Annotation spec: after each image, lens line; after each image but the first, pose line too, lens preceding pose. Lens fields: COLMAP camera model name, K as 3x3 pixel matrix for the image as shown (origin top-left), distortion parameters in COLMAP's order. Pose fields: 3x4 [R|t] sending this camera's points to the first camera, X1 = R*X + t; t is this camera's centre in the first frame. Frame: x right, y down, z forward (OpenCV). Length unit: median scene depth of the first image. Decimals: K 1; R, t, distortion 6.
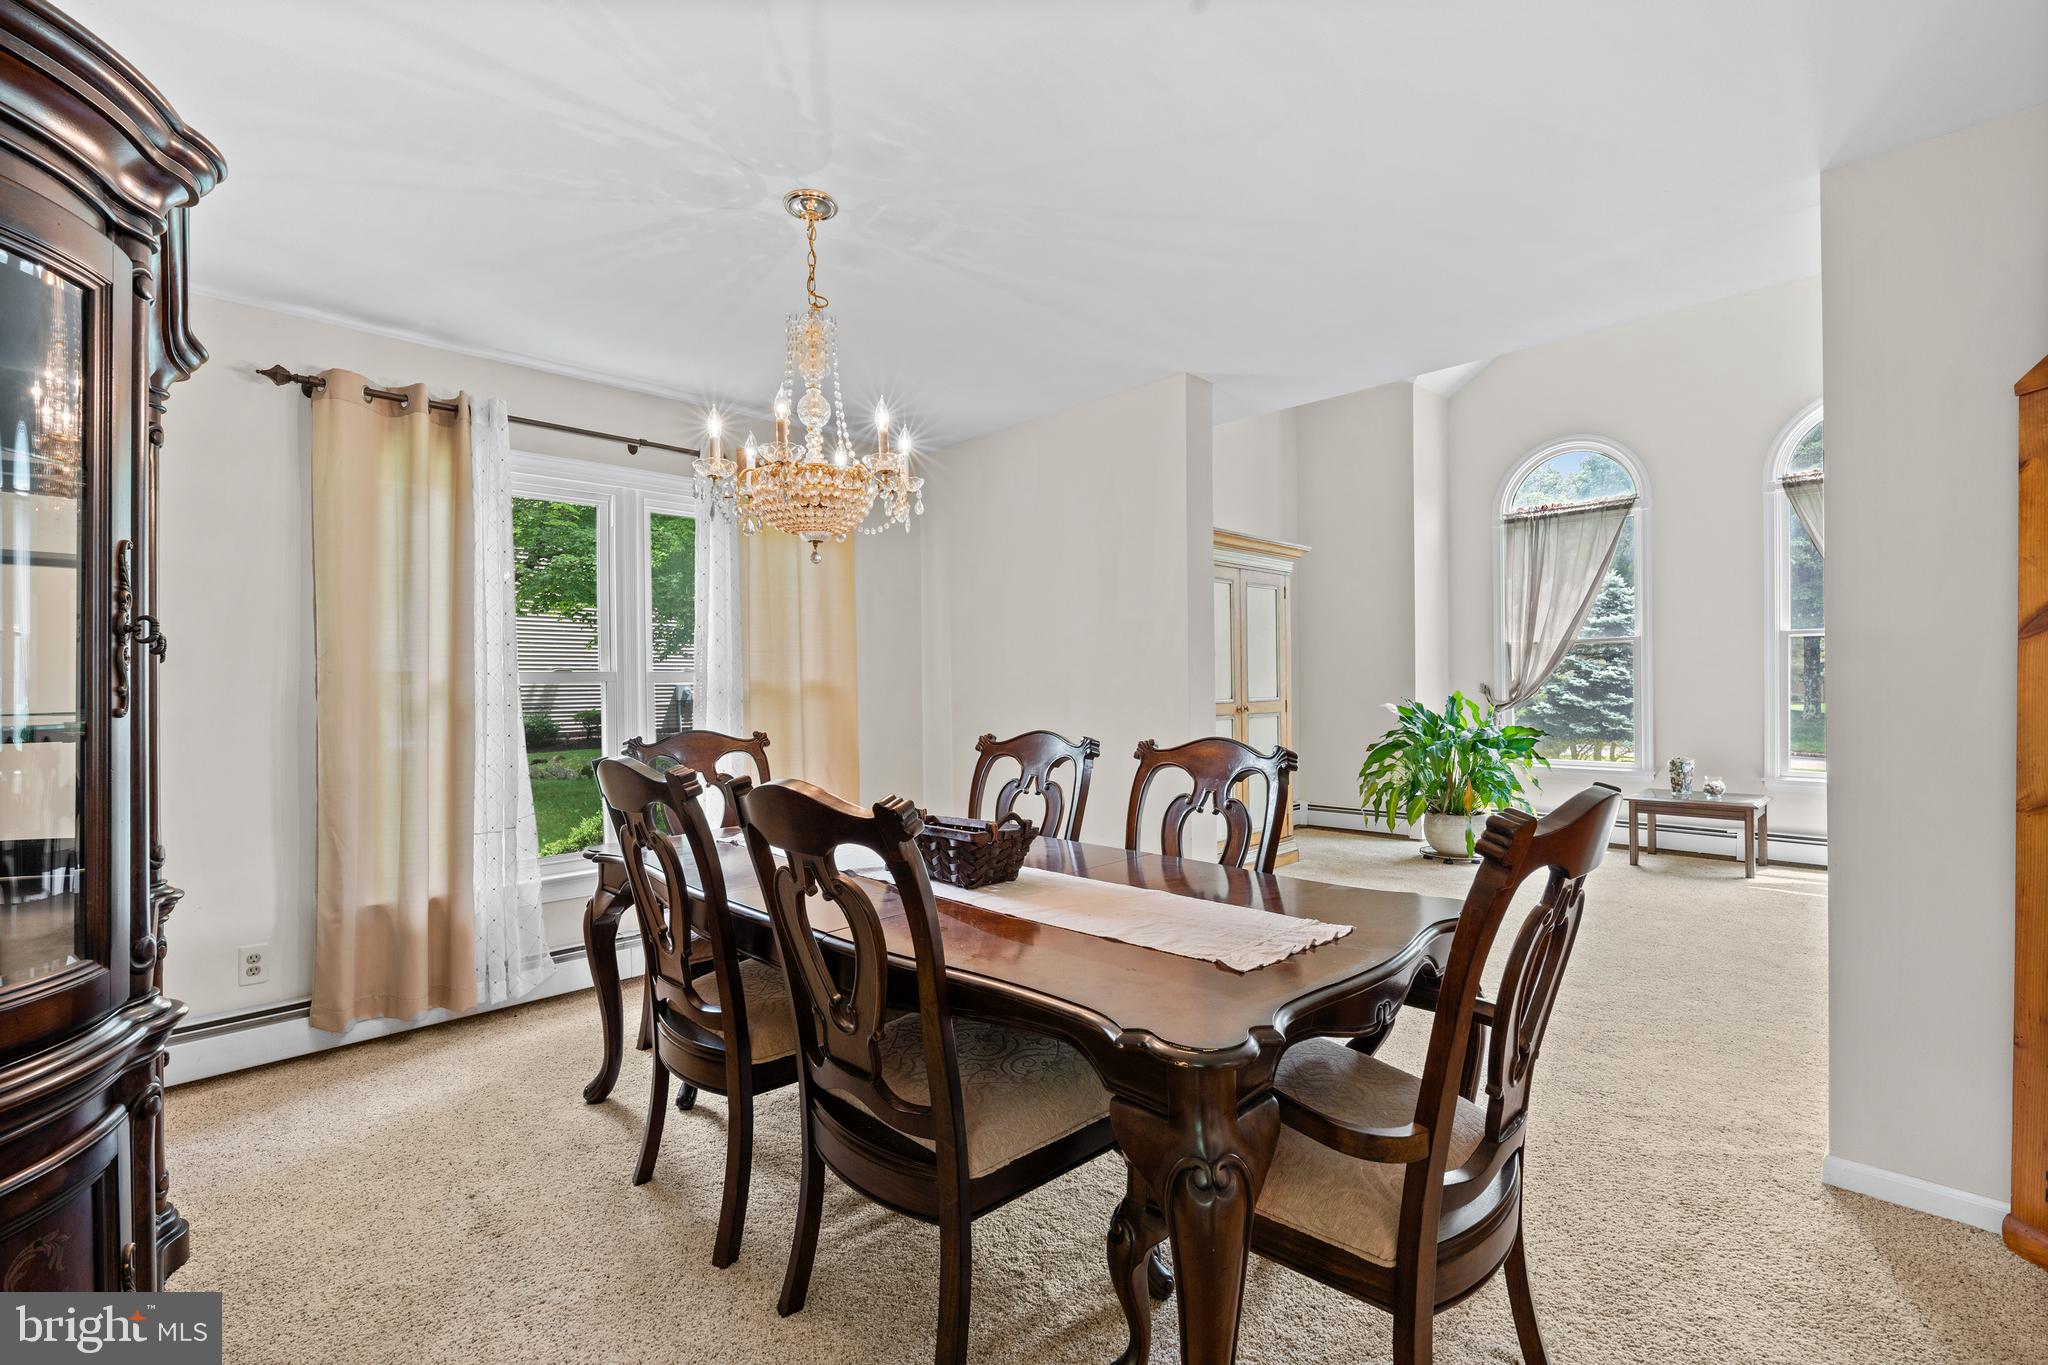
lens RADIAL K [[916.6, 0, 1024.0], [0, 916.6, 682.5], [0, 0, 1]] dist [-0.000279, -0.000074]
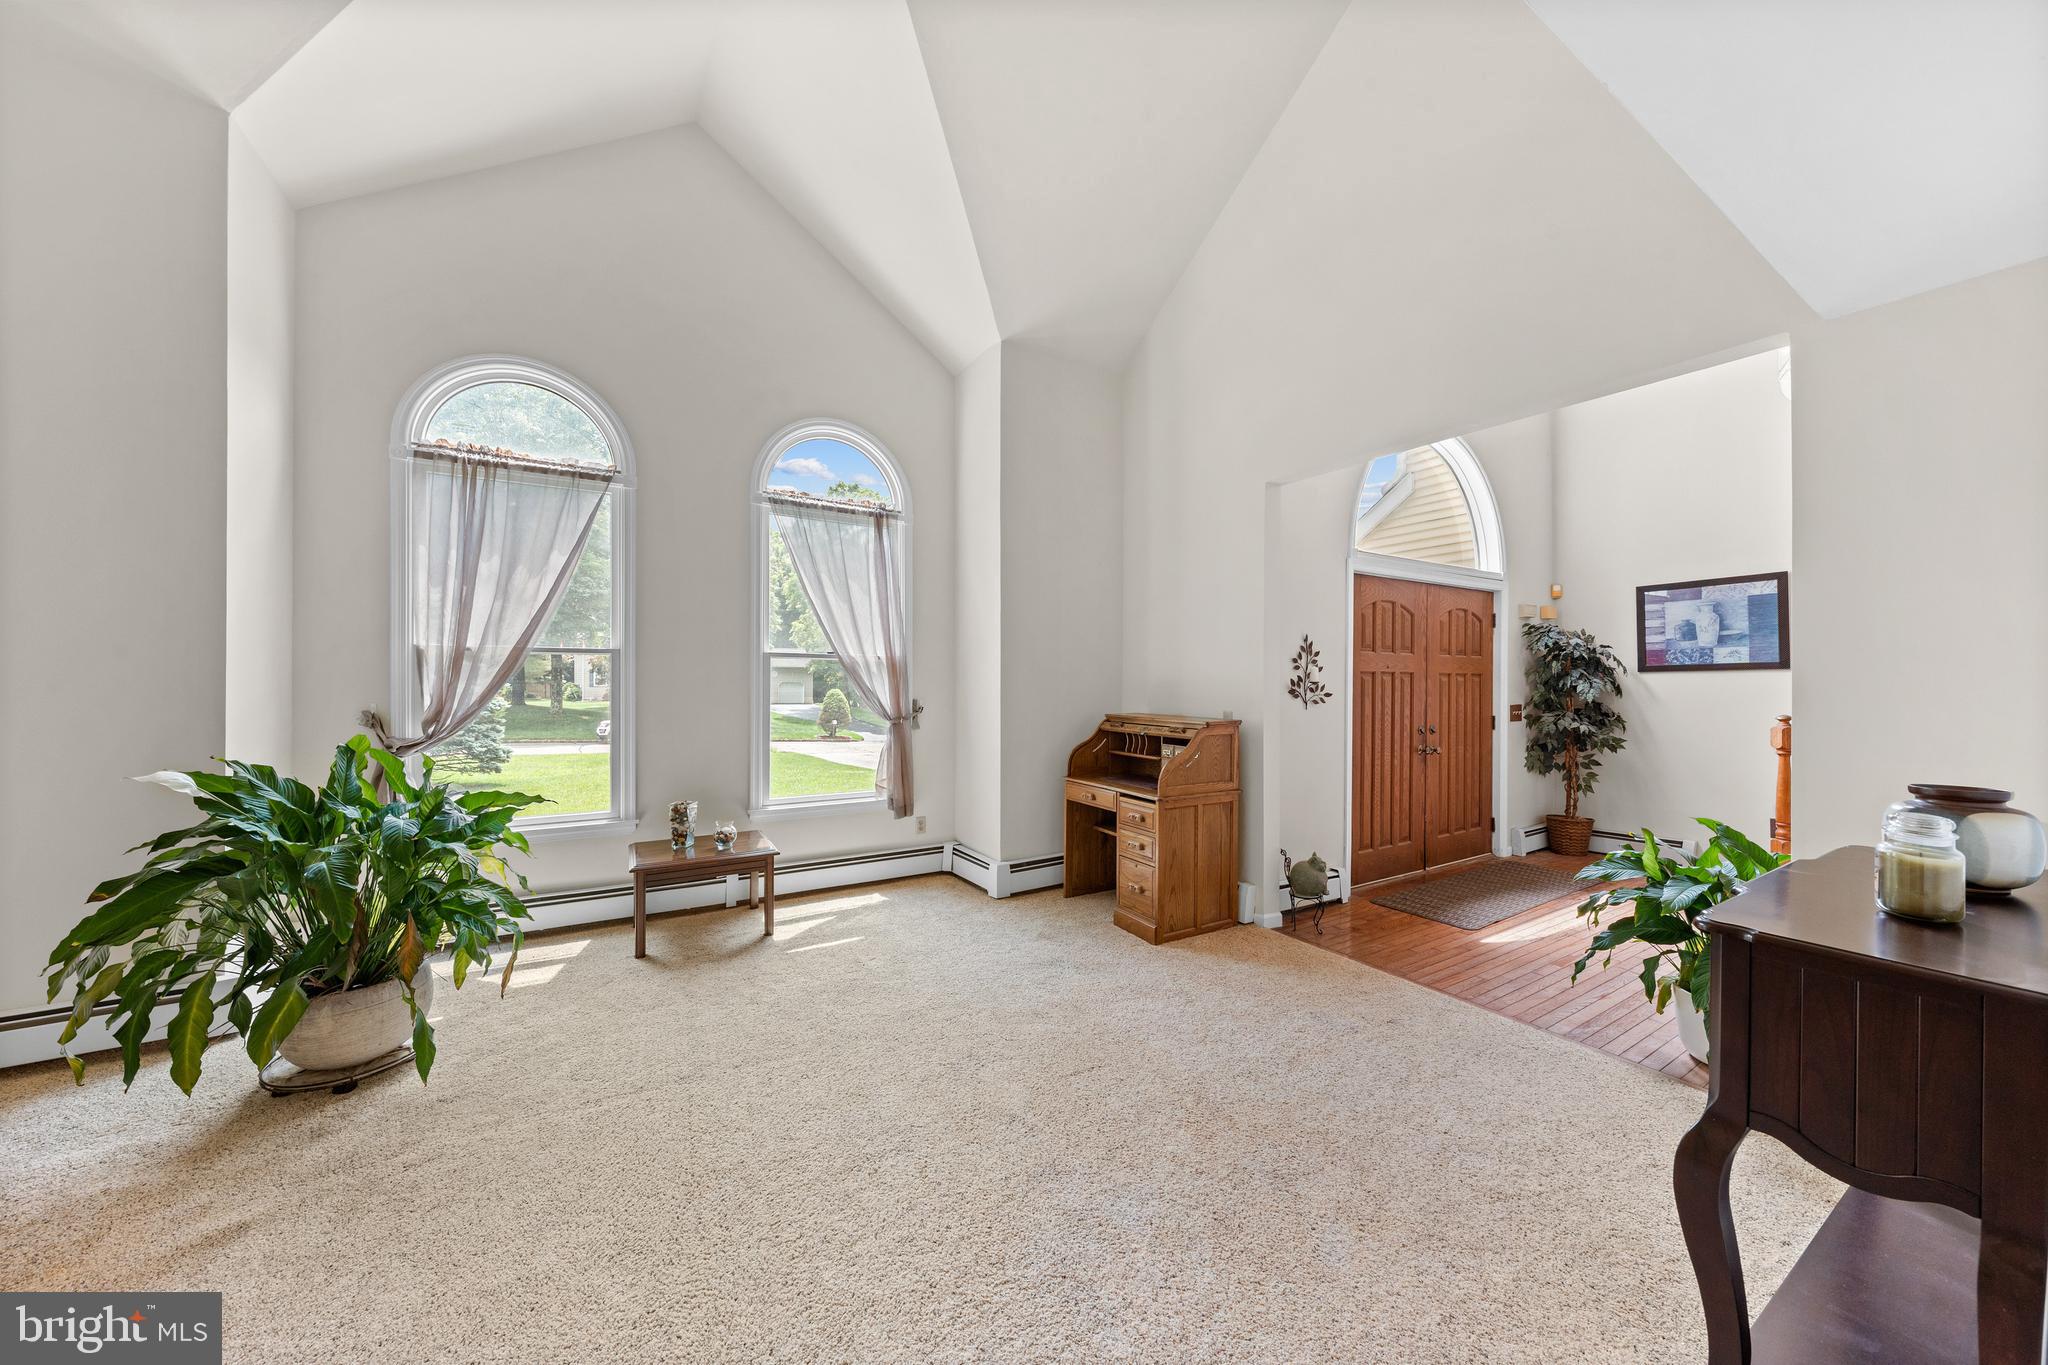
lens RADIAL K [[703.7, 0, 1024.0], [0, 703.7, 682.5], [0, 0, 1]] dist [-0.001319, -0.000297]
pose [[0.232980, 0.008532, 0.972444, 0.173245], [-0.009412, 0.999934, -0.006518, -0.021421], [-0.972436, -0.007634, 0.233045, 0.539983]]
